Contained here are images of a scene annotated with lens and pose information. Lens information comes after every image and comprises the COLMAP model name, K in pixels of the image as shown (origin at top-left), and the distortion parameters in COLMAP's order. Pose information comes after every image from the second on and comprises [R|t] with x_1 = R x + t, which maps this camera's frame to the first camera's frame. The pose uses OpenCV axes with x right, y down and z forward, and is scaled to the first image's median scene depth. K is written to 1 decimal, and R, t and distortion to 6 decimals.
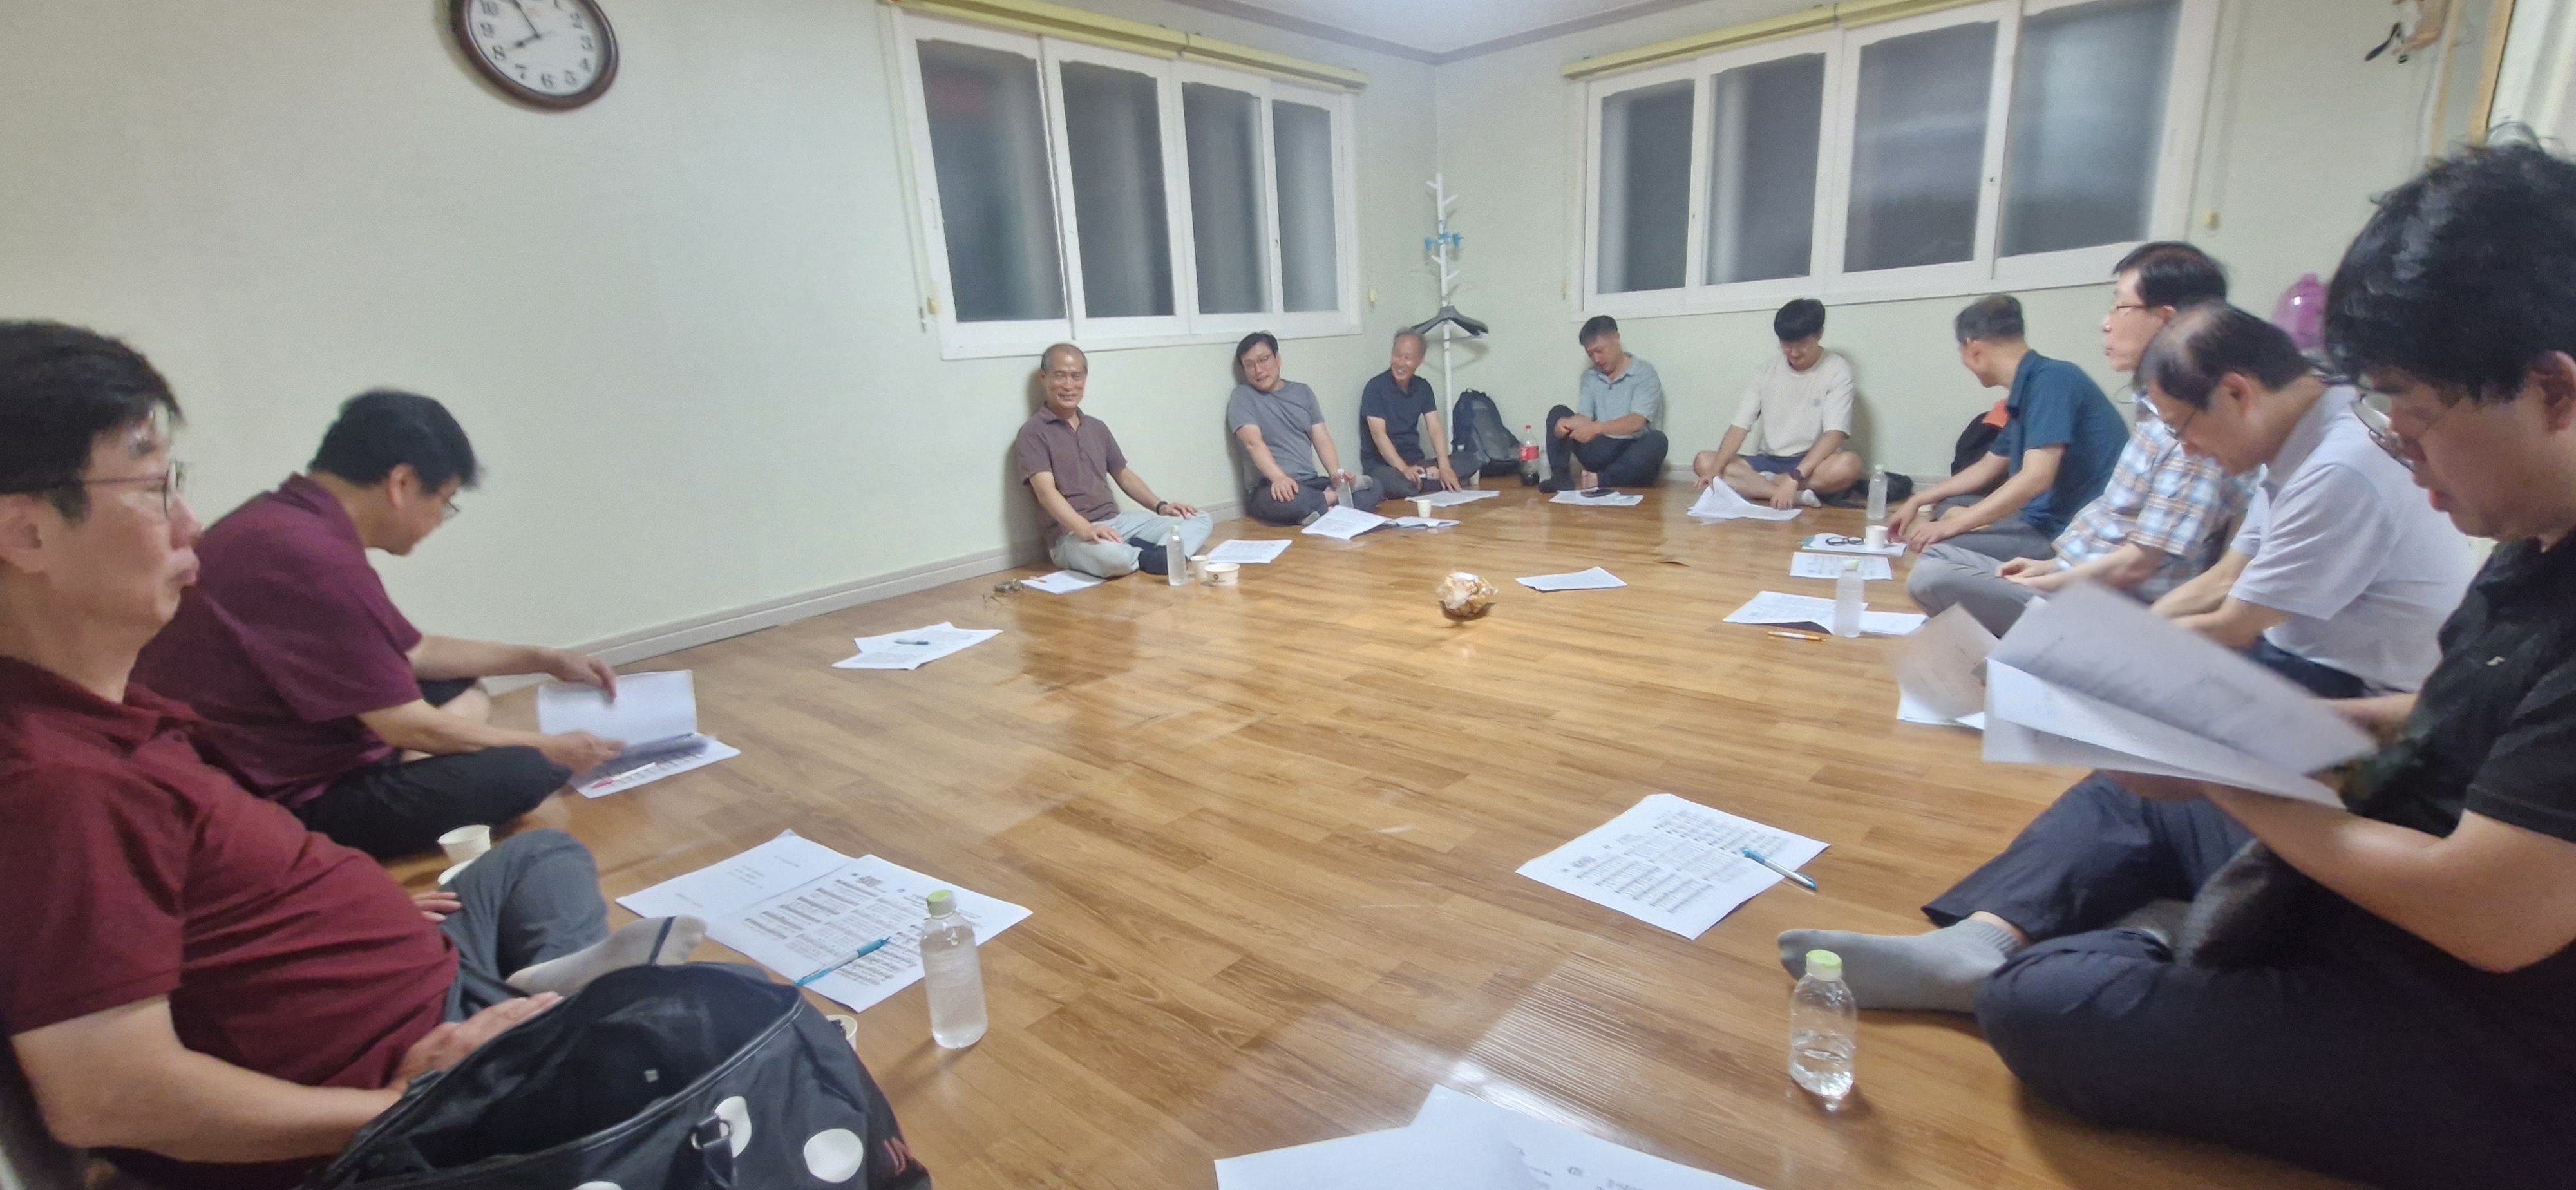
lens RADIAL K [[1056.2, 0, 1272.0], [0, 1056.2, 598.5], [0, 0, 1]] dist [-0.001325, -0.000178]
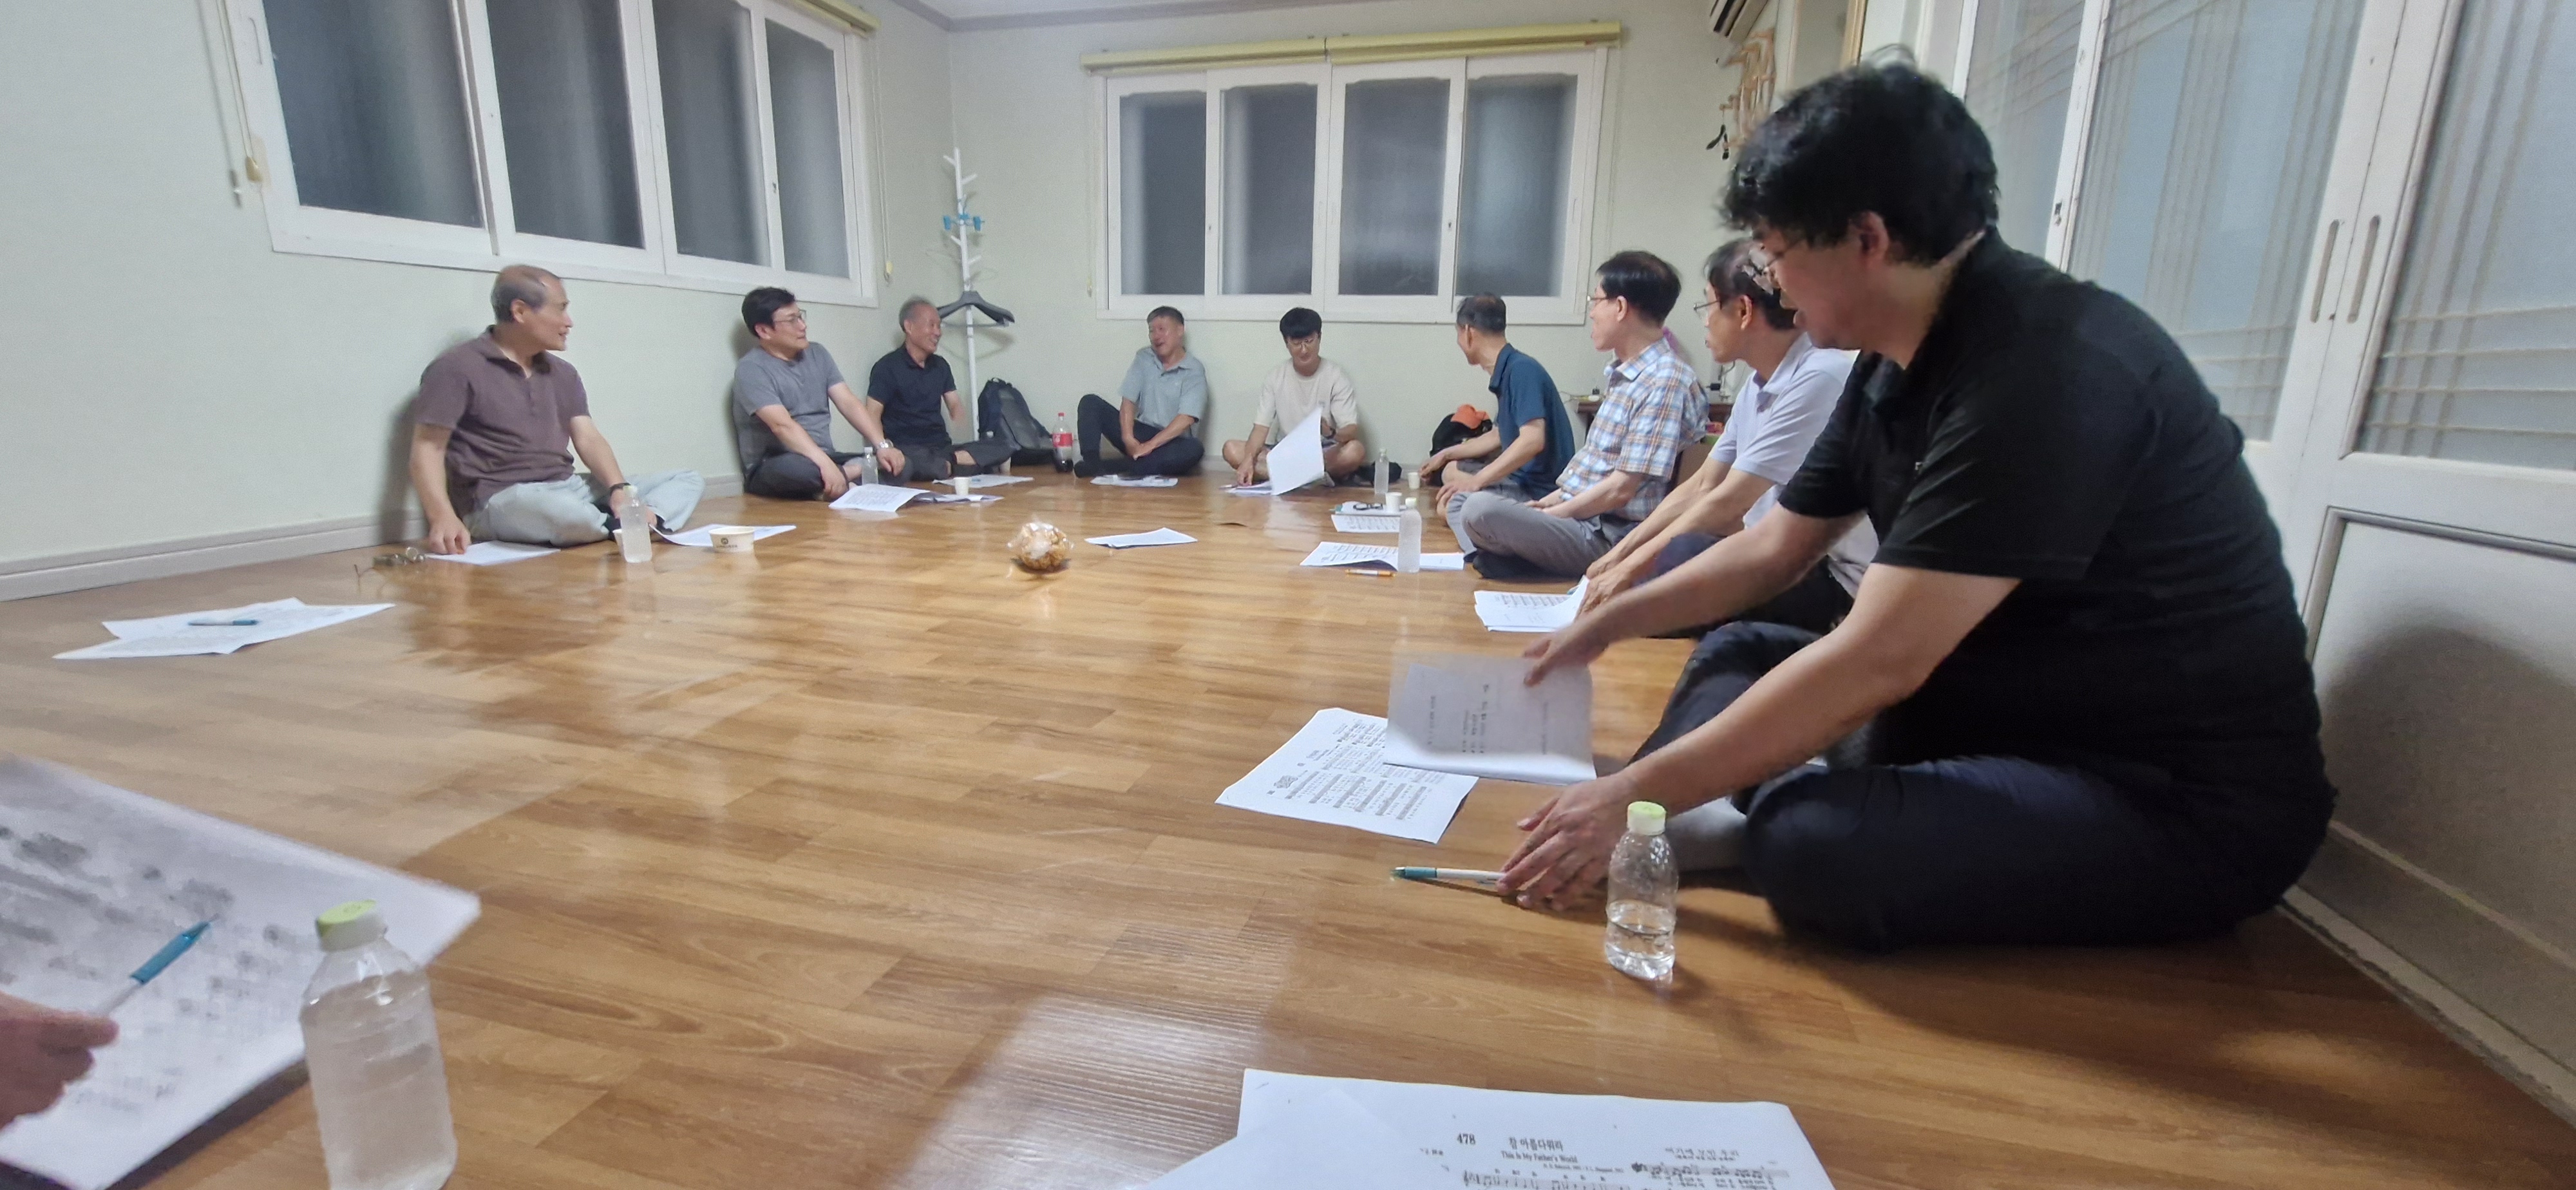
lens RADIAL K [[1005.5, 0, 1249.6], [0, 1005.5, 594.5], [0, 0, 1]] dist [0.000100, -0.000342]
pose [[0.891782, -0.024110, 0.451823, -0.054447], [0.035051, 0.999260, -0.015858, 0.060151], [-0.451106, 0.029978, 0.891967, 0.153284]]
